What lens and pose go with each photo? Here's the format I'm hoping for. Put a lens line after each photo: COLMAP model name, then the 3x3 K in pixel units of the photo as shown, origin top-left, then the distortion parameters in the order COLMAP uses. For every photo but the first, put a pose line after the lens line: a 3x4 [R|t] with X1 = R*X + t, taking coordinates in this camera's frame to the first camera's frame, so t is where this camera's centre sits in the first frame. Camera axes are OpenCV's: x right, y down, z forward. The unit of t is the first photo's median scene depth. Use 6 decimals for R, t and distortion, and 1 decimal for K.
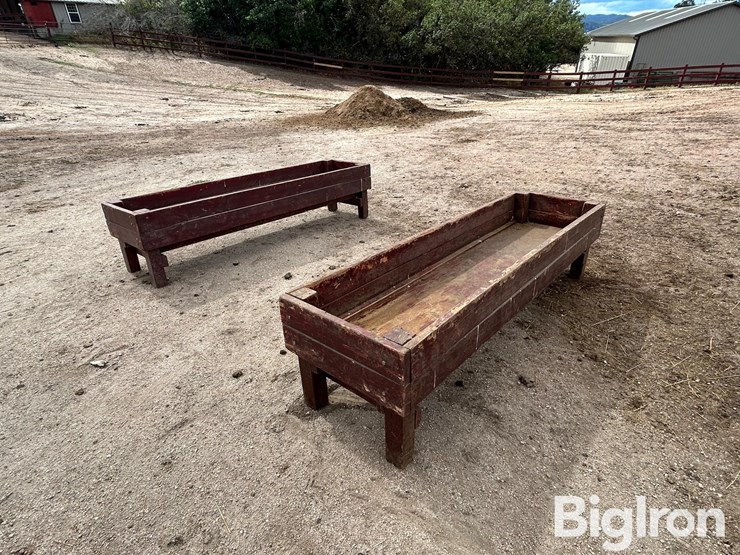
lens RADIAL K [[416.2, 0, 371.3], [0, 416.2, 276.3], [0, 0, 1]] dist [-0.005721, 0.003614]
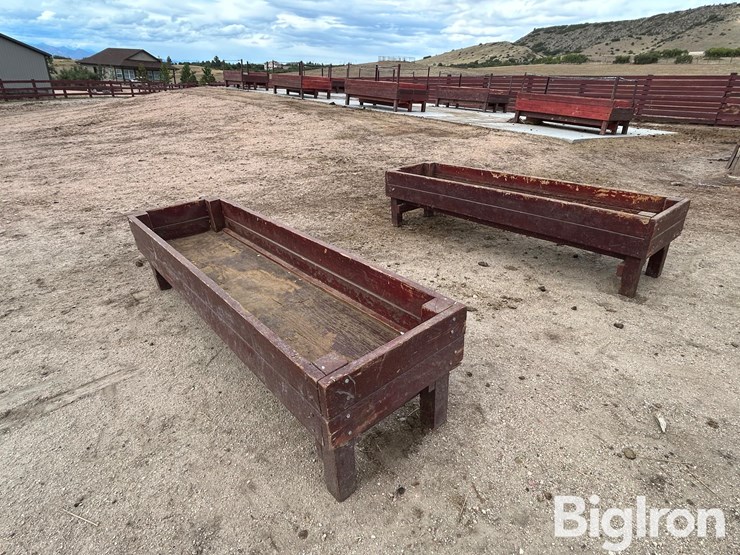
lens RADIAL K [[416.0, 0, 370.5], [0, 416.0, 279.4], [0, 0, 1]] dist [-0.006991, 0.004955]
pose [[0.148103, -0.413307, 0.898467, -0.605537], [0.438501, 0.841745, 0.314932, -0.230540], [-0.886443, 0.347337, 0.305901, 0.524296]]
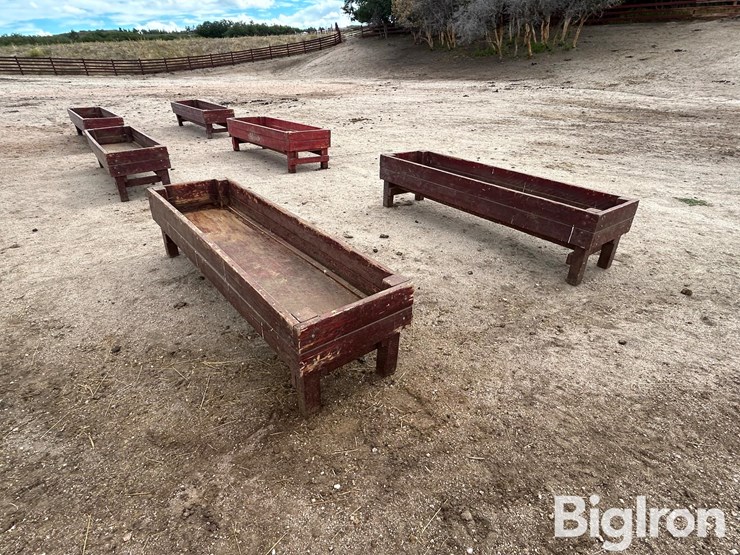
lens RADIAL K [[416.0, 0, 370.5], [0, 416.0, 279.4], [0, 0, 1]] dist [-0.006991, 0.004955]
pose [[-0.185914, 0.479971, -0.857358, 0.595767], [-0.426103, 0.746868, 0.510514, -0.333199], [0.885366, 0.460234, 0.065664, 0.609638]]
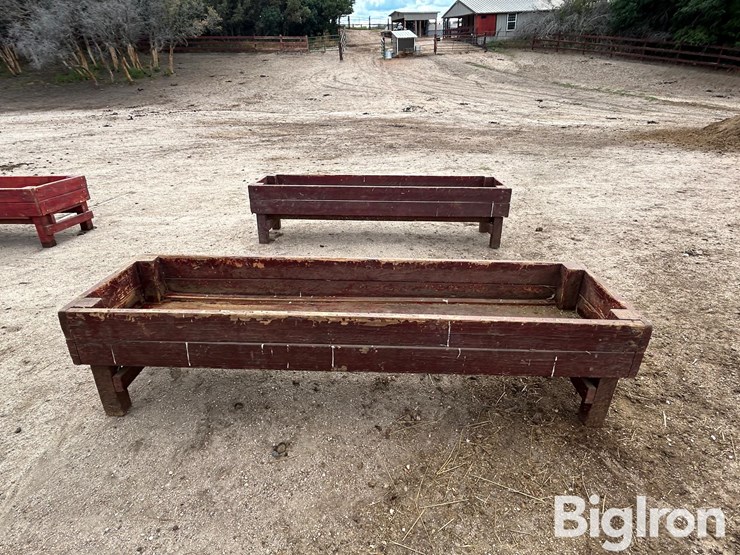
lens RADIAL K [[416.0, 0, 370.5], [0, 416.0, 279.4], [0, 0, 1]] dist [-0.006991, 0.004955]
pose [[0.635965, 0.342832, -0.691386, 0.410995], [-0.339699, 0.928803, 0.148089, -0.111779], [0.692931, 0.140684, 0.707146, 0.202443]]
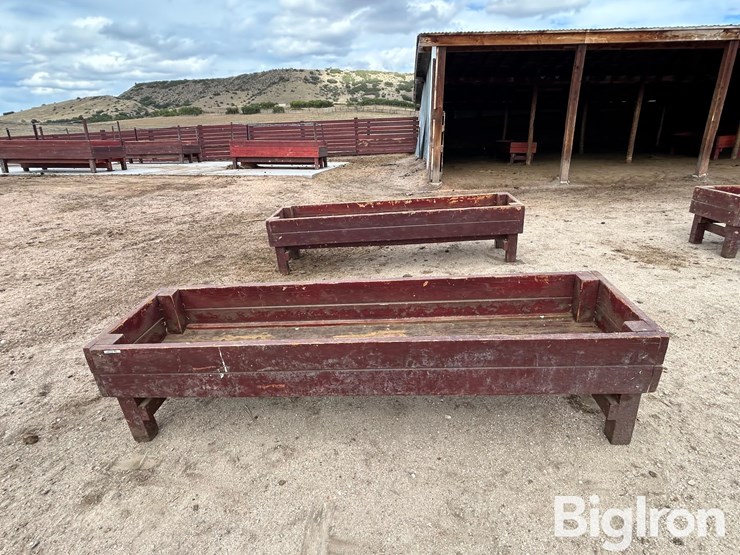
lens RADIAL K [[416.0, 0, 370.5], [0, 416.0, 279.4], [0, 0, 1]] dist [-0.006991, 0.004955]
pose [[-0.605171, -0.240628, 0.758859, -0.511187], [0.405207, 0.727404, 0.553796, -0.415879], [-0.685256, 0.642636, -0.342700, 0.882442]]
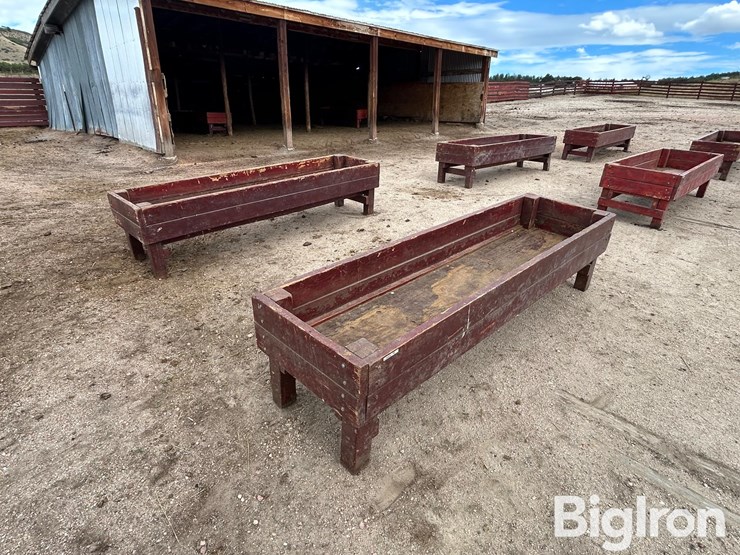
lens RADIAL K [[416.0, 0, 370.5], [0, 416.0, 279.4], [0, 0, 1]] dist [-0.006991, 0.004955]
pose [[-0.997354, -0.025557, 0.068063, -0.124213], [0.037140, 0.625705, 0.779175, -0.512592], [-0.062501, 0.779641, -0.623100, 1.087335]]
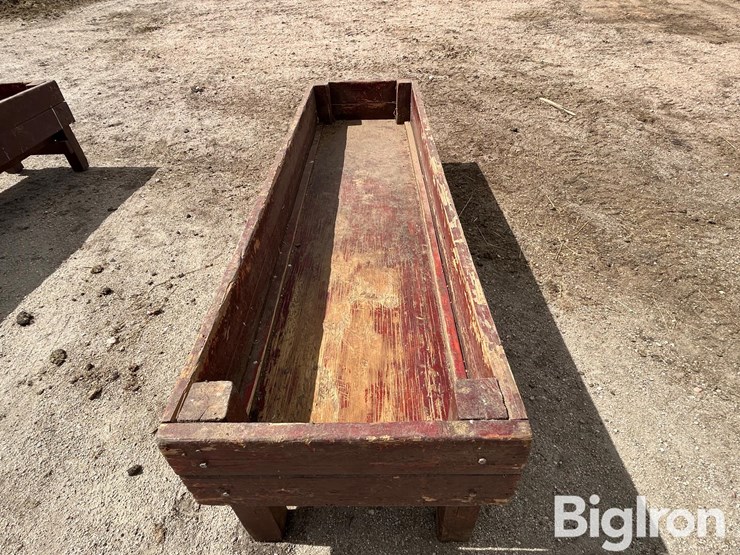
lens RADIAL K [[415.4, 0, 366.8], [0, 415.4, 276.0], [0, 0, 1]] dist [-0.006881, 0.005923]
pose [[0.760467, -0.410674, 0.503028, -0.070038], [0.285972, 0.907265, 0.308368, -0.058933], [-0.583018, -0.090652, 0.807386, 0.193277]]
